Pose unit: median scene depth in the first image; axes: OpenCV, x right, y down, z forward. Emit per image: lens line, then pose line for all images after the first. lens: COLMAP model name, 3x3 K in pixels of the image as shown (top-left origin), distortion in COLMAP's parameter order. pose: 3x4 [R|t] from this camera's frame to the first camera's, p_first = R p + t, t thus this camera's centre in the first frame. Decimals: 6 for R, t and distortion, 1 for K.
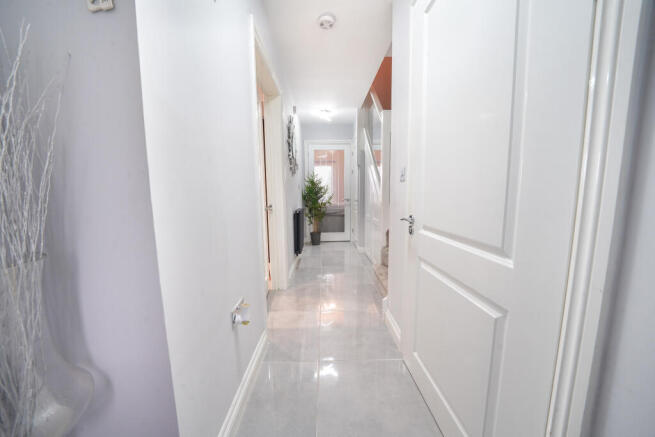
lens RADIAL K [[226.8, 0, 328.6], [0, 226.8, 219.9], [0, 0, 1]] dist [-0.021232, 0.000138]
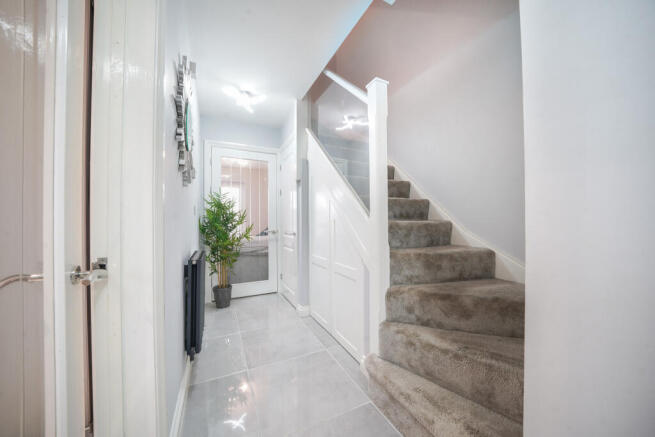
lens RADIAL K [[226.8, 0, 328.6], [0, 226.8, 219.9], [0, 0, 1]] dist [-0.021232, 0.000138]
pose [[0.908203, 0.007282, 0.418467, -0.055563], [0.047180, 0.991694, -0.119654, -0.036652], [-0.415862, 0.128413, 0.900316, 0.322582]]
